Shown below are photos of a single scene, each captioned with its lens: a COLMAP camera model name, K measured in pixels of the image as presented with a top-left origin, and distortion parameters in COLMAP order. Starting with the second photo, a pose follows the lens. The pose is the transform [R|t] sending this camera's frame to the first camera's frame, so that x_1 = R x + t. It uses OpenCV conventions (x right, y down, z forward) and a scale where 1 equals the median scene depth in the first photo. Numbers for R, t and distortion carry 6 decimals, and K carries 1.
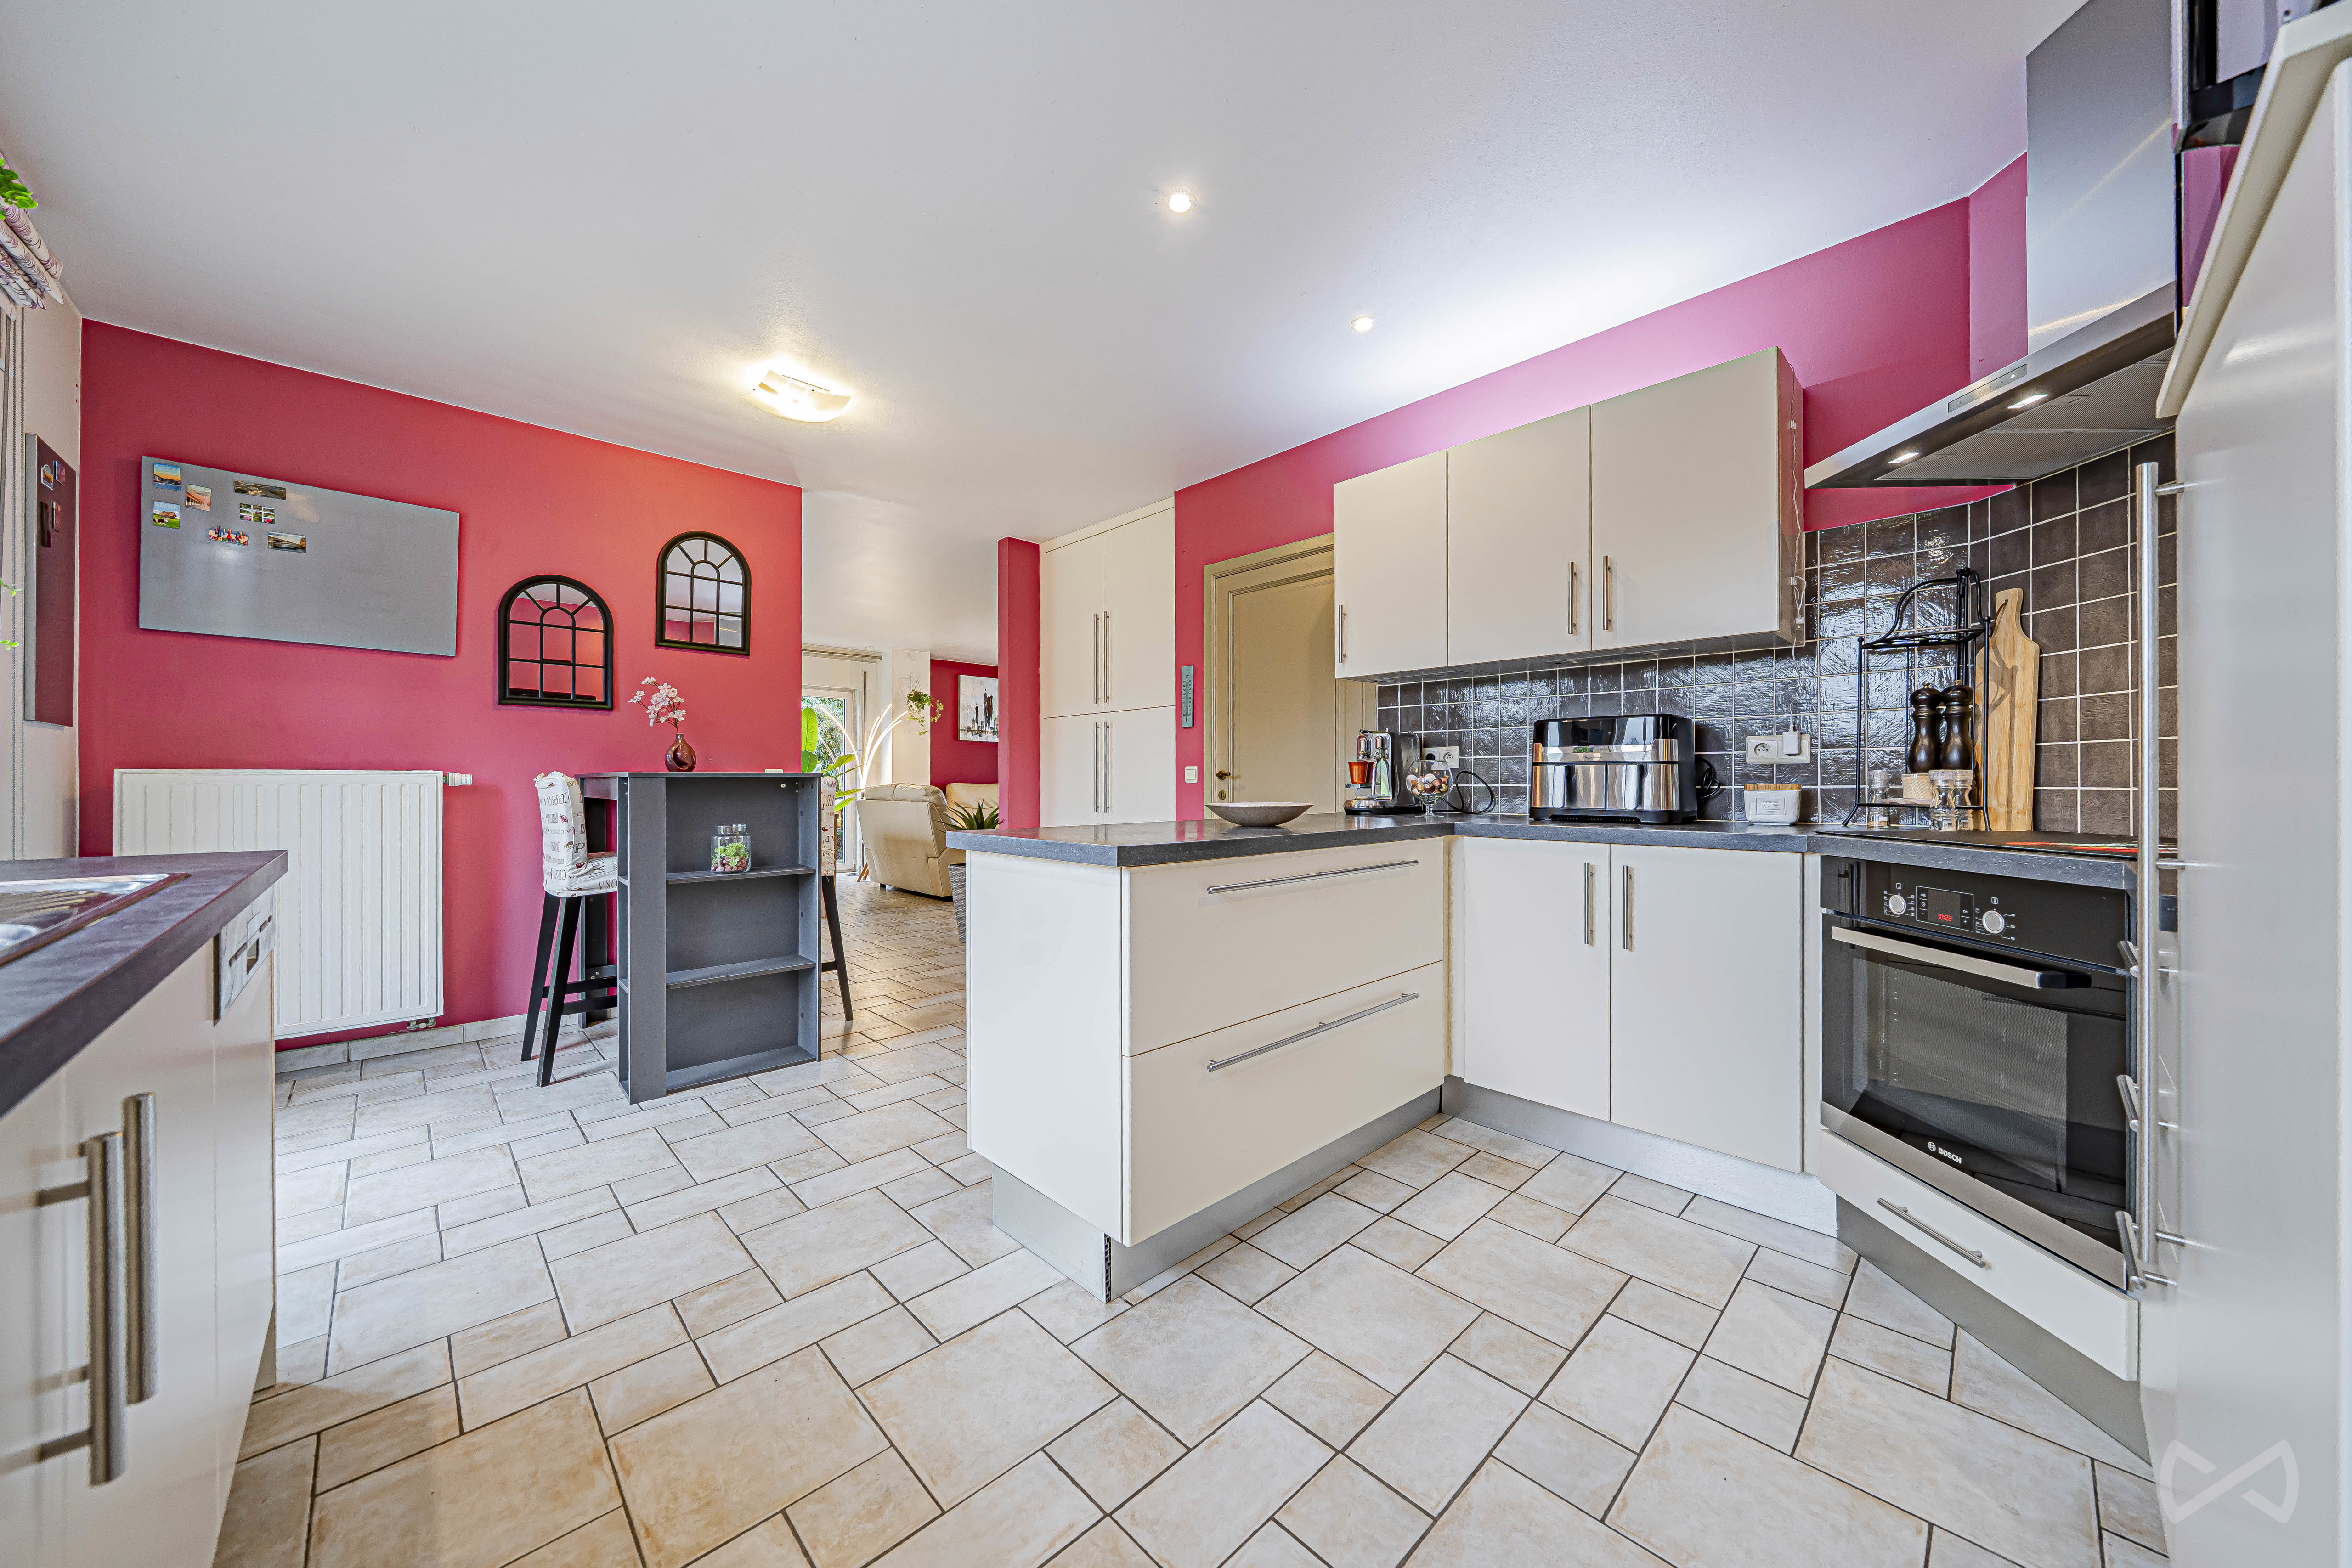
lens RADIAL K [[810.9, 0, 1170.0], [0, 810.9, 784.7], [0, 0, 1]] dist [-0.001079, -0.000149]
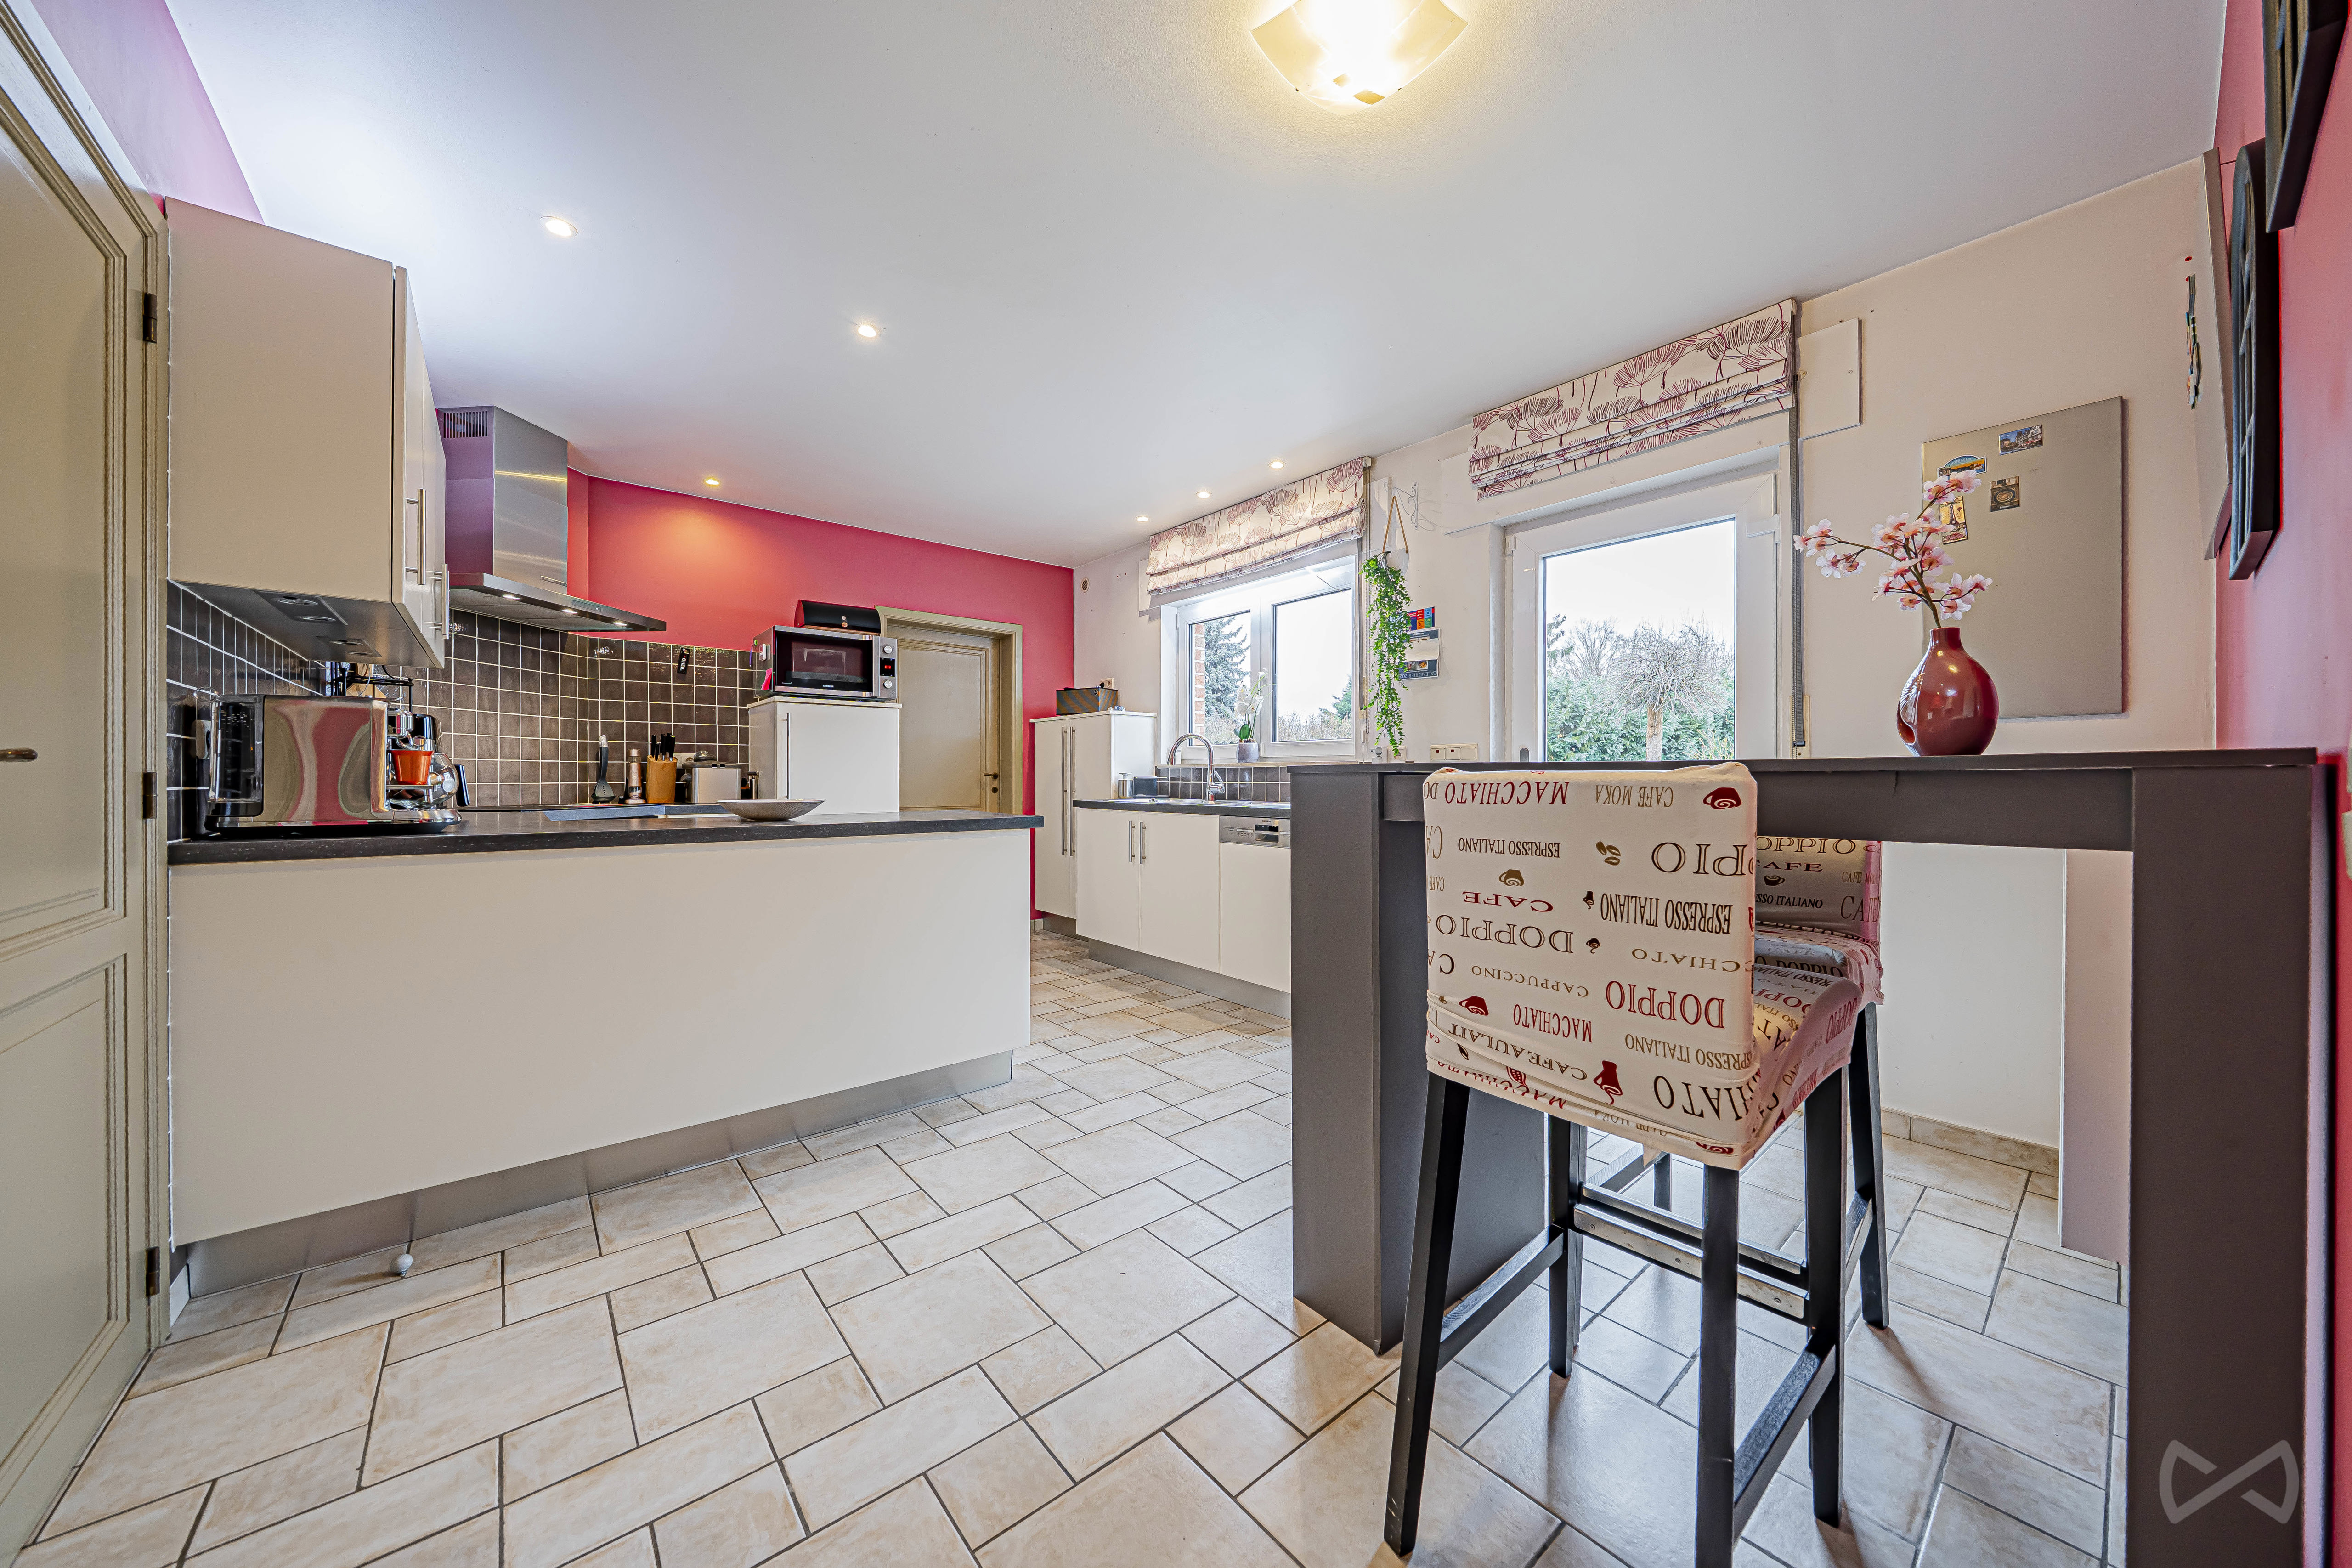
lens RADIAL K [[811.0, 0, 1183.5], [0, 811.0, 776.6], [0, 0, 1]] dist [-0.001079, -0.000149]
pose [[-0.998177, 0.012594, 0.059026, -0.542712], [0.012675, 0.999919, 0.001000, -0.013217], [-0.059009, 0.001746, -0.998256, 2.139394]]
